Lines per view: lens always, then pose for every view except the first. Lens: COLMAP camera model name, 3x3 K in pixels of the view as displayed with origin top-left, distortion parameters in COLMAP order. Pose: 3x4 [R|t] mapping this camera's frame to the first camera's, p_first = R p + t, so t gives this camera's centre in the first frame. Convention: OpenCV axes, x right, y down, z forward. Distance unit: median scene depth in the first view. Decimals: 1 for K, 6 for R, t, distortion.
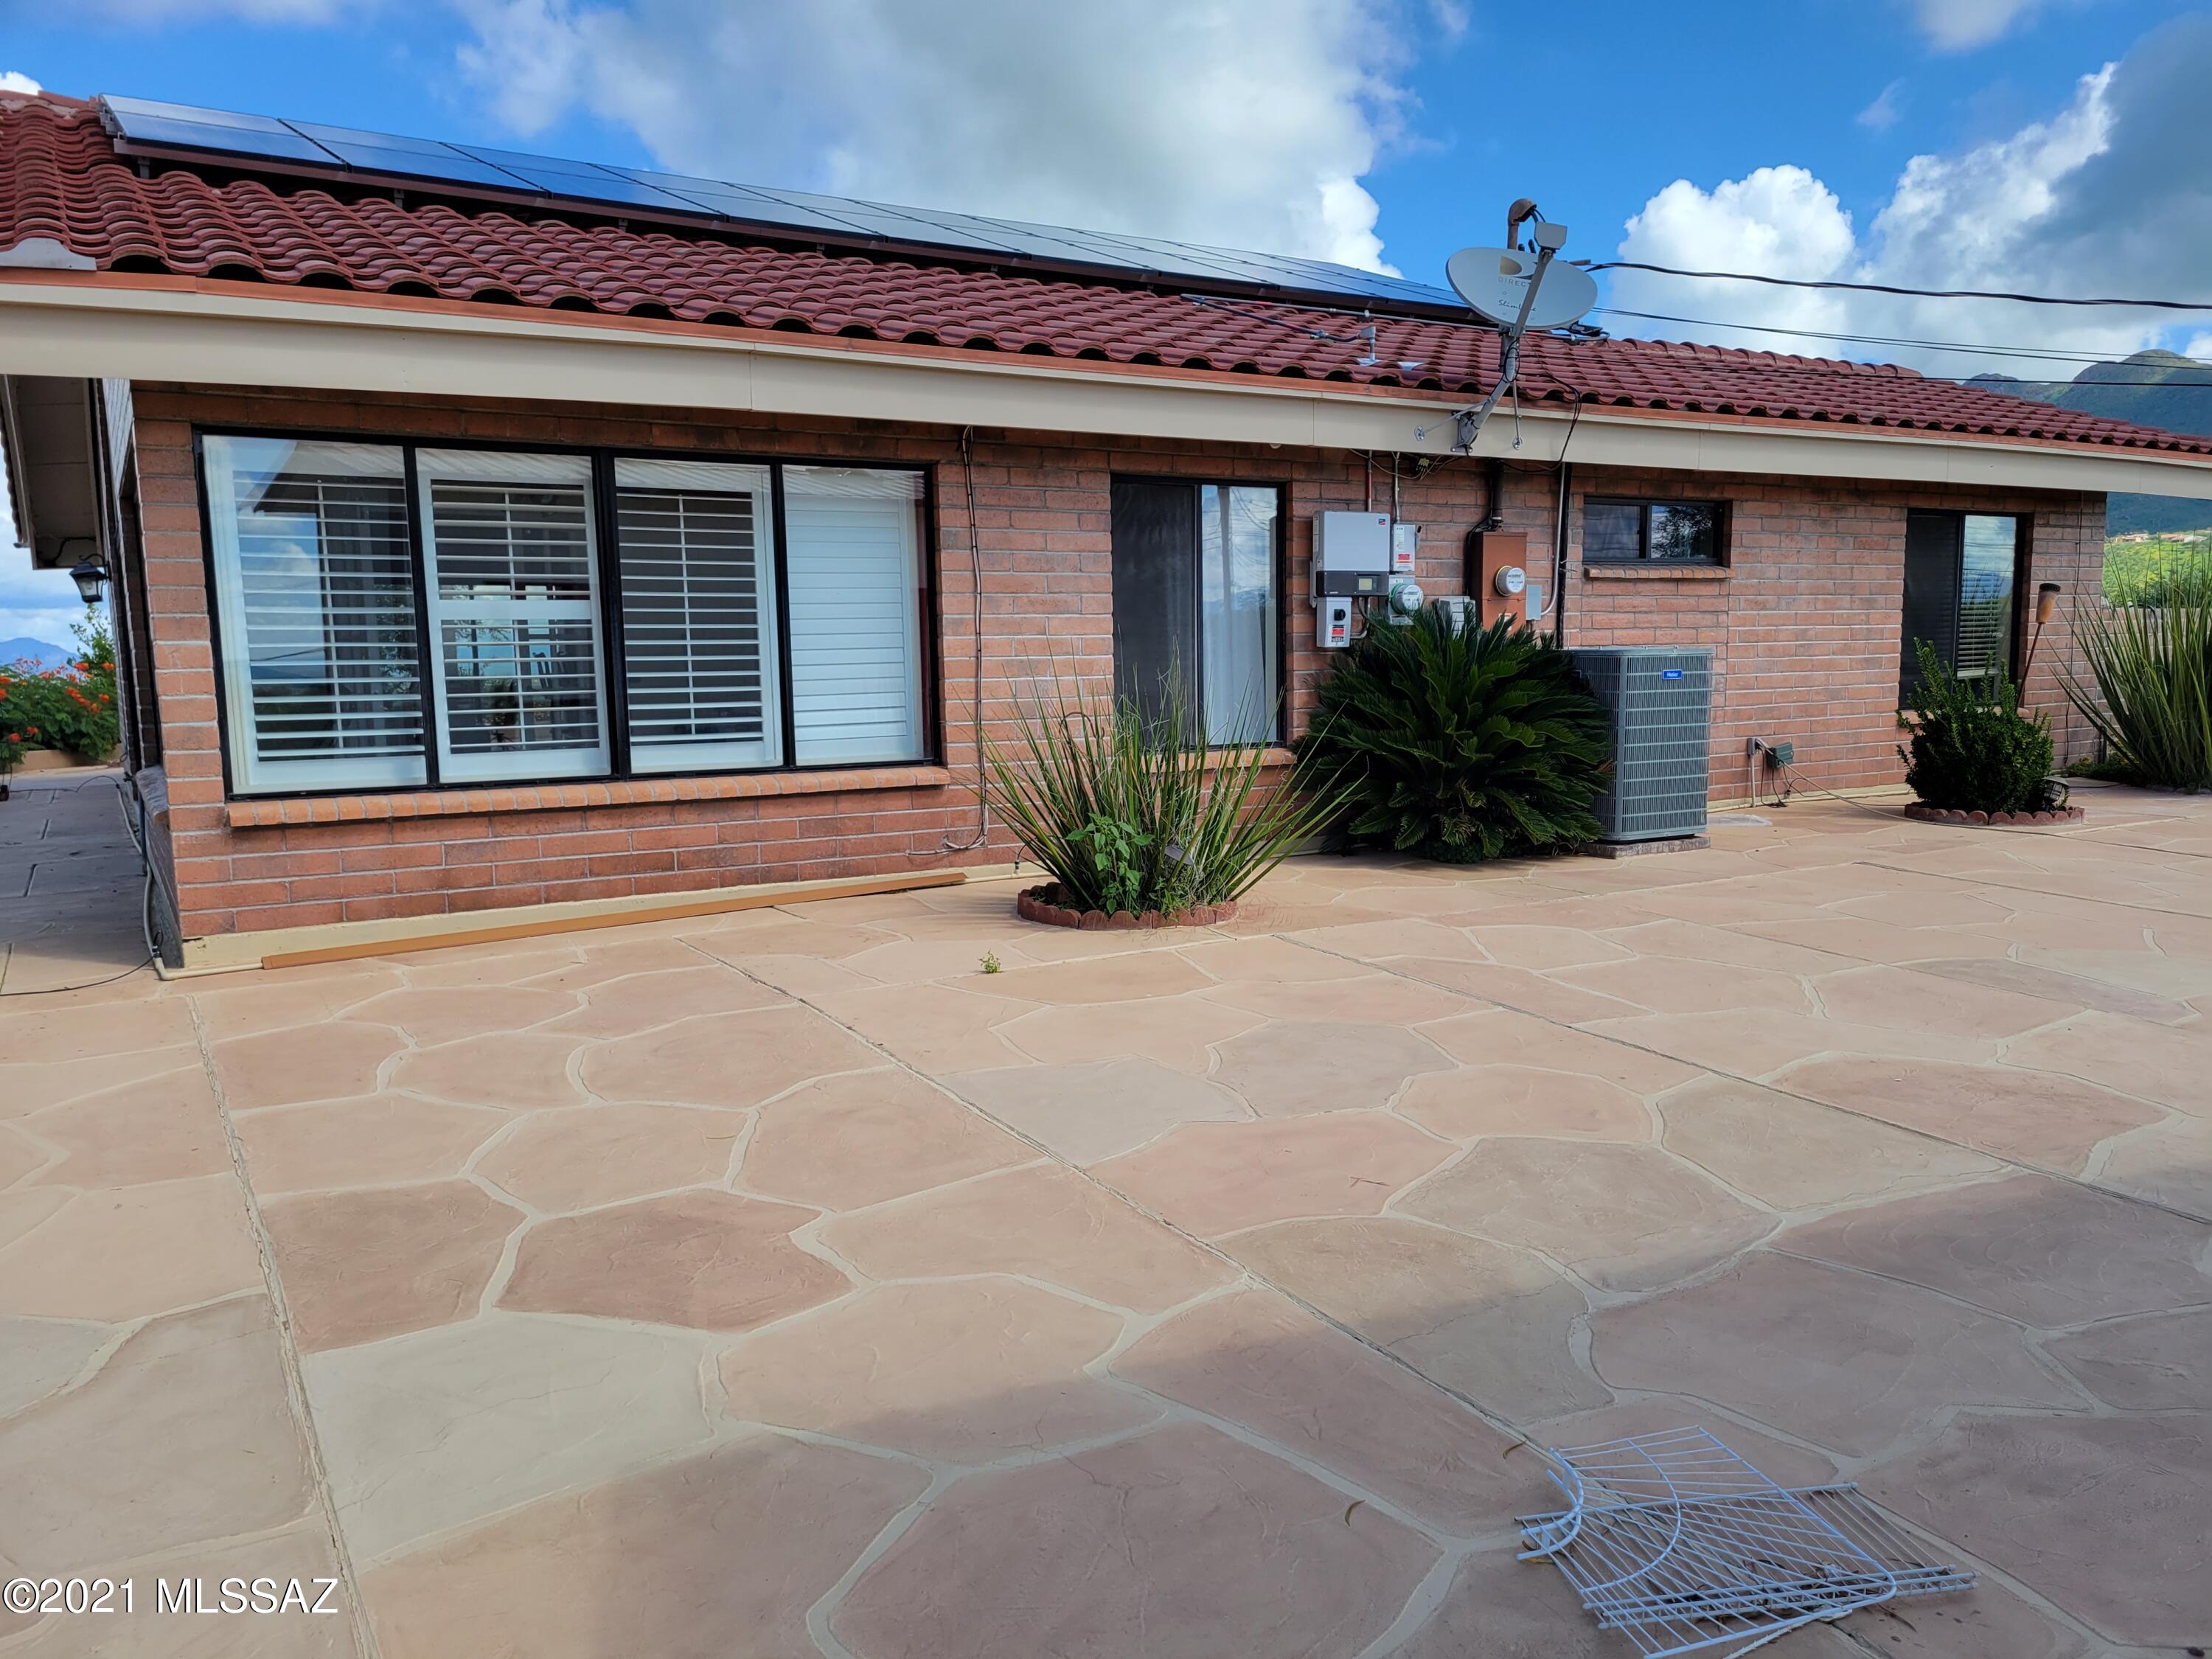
lens RADIAL K [[1665.2, 0, 1065.8], [0, 1665.2, 896.1], [0, 0, 1]] dist [0.001564, 0.008469]
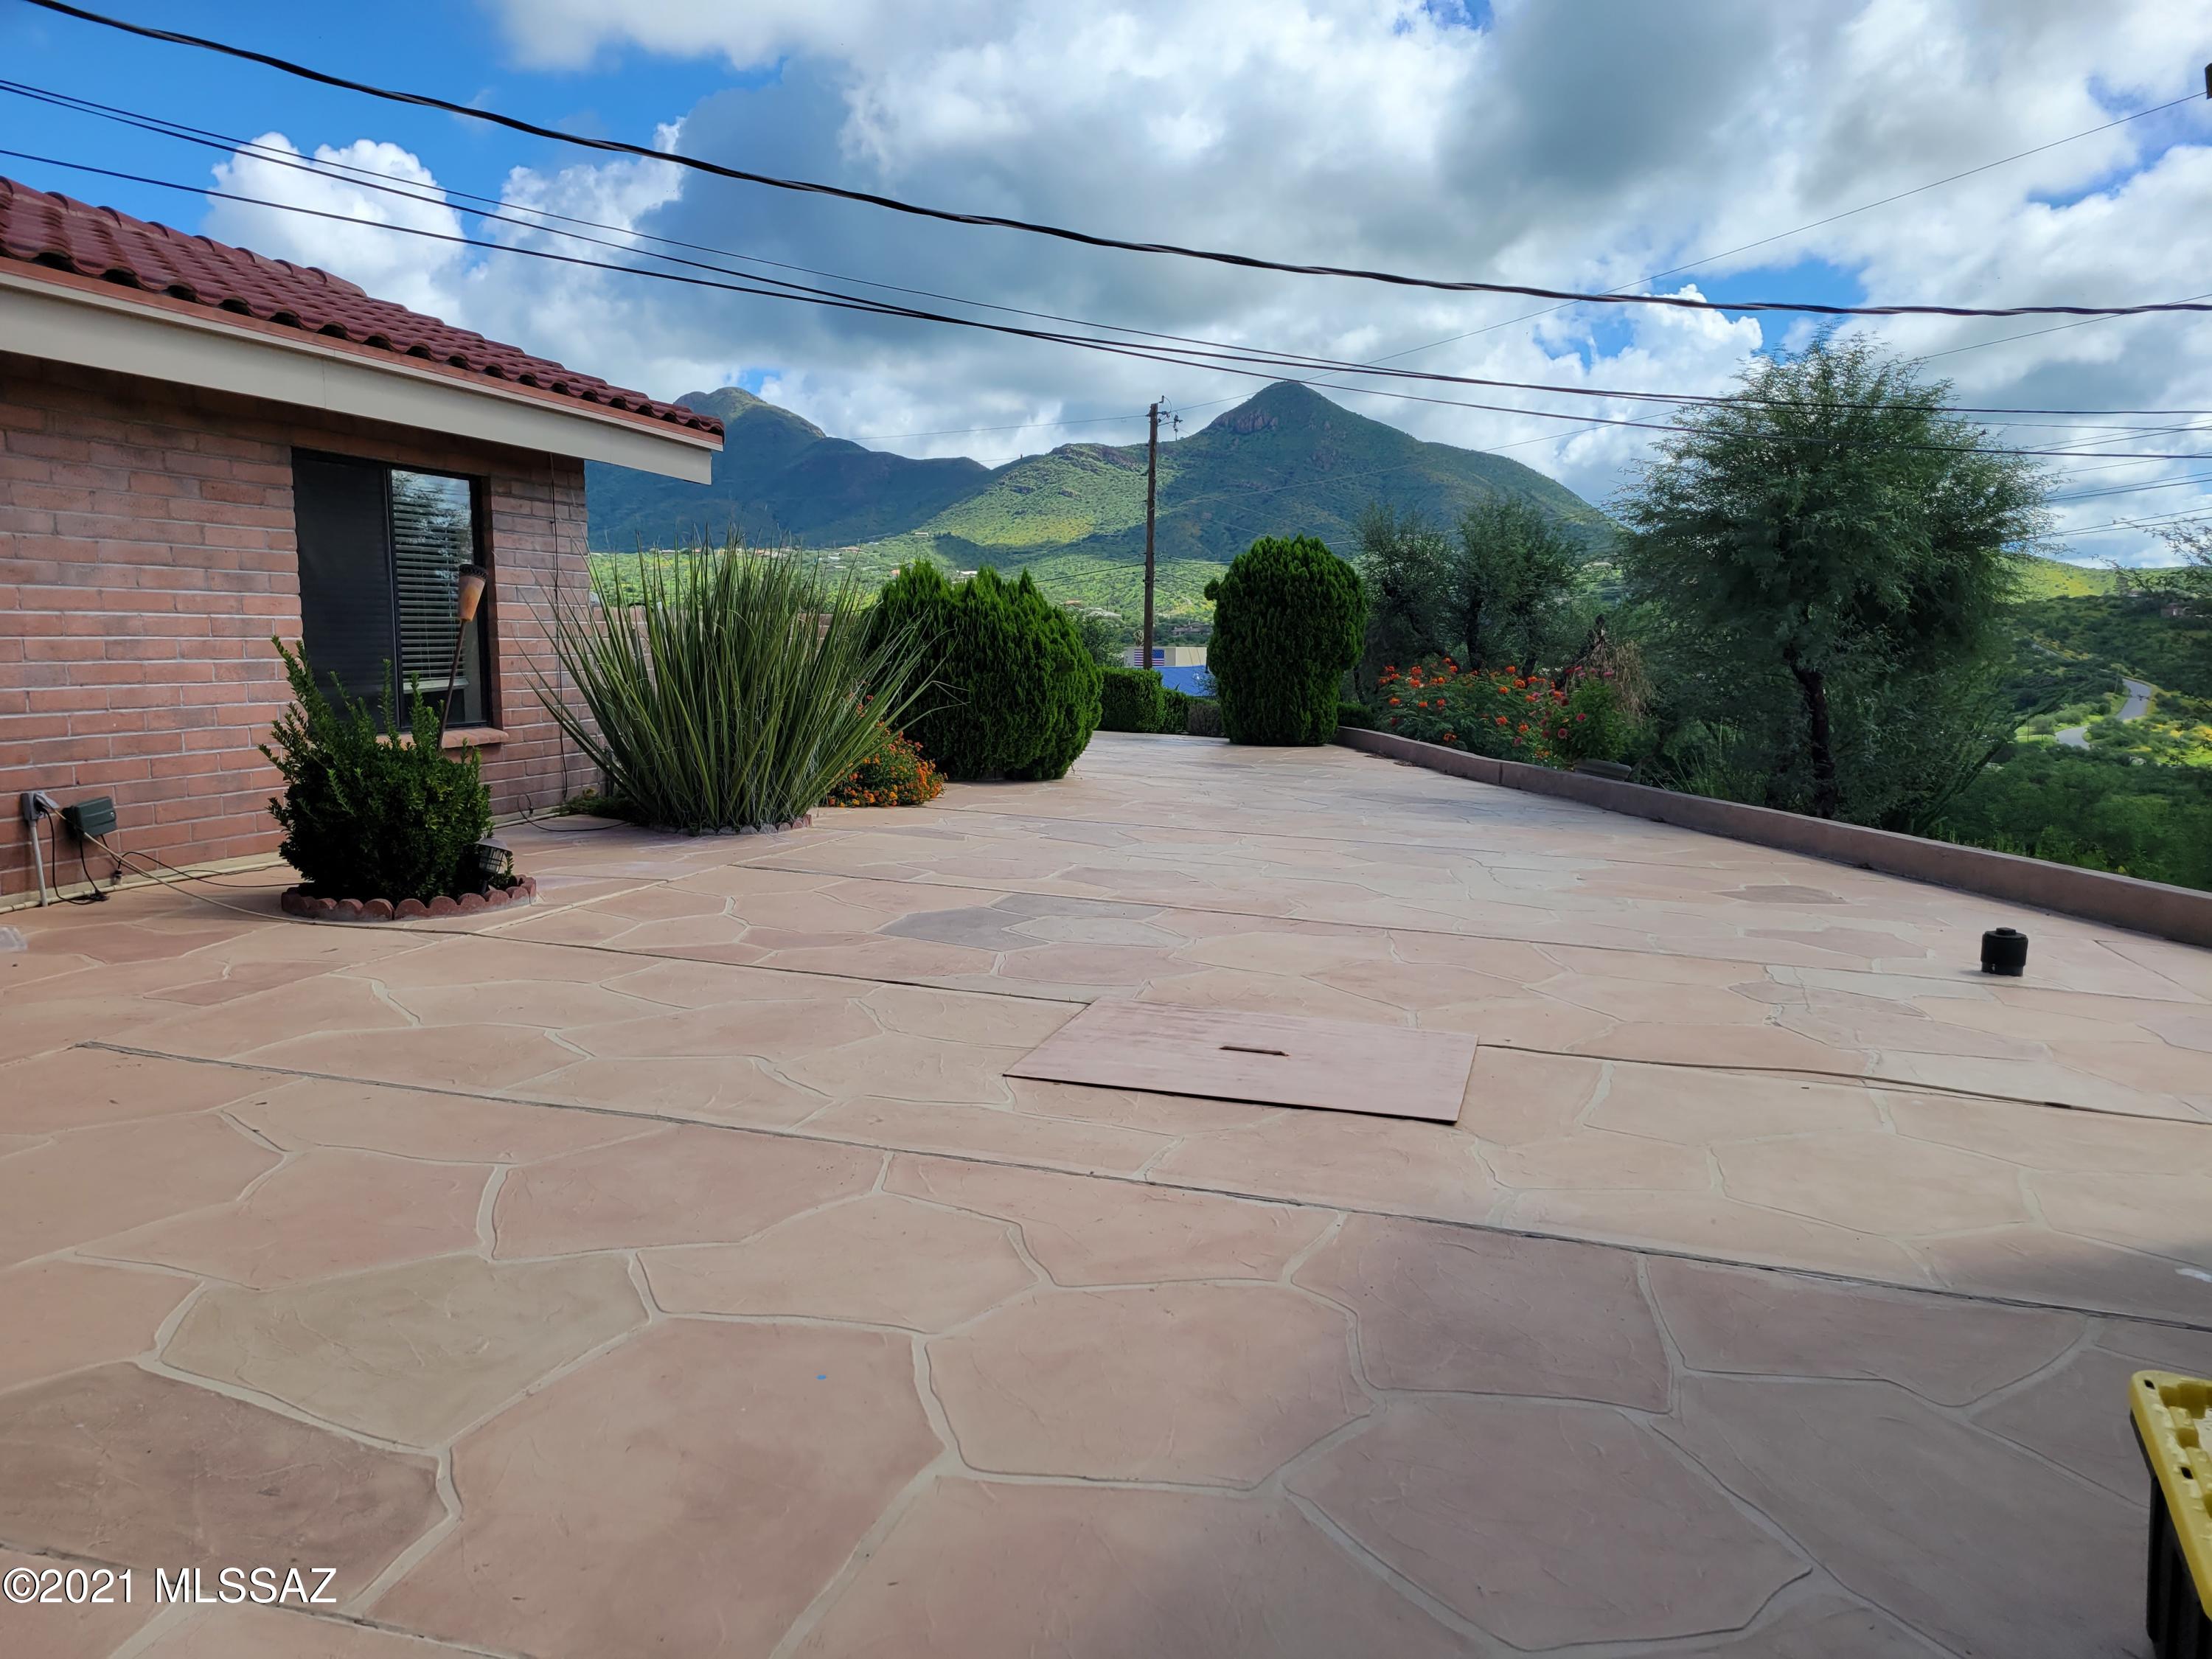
lens RADIAL K [[1665.2, 0, 1110.6], [0, 1665.2, 842.1], [0, 0, 1]] dist [0.001564, 0.008469]
pose [[0.713320, -0.060216, 0.698247, 0.259475], [0.078325, 0.996910, 0.005957, -0.048436], [-0.696448, 0.050441, 0.715833, 0.283898]]
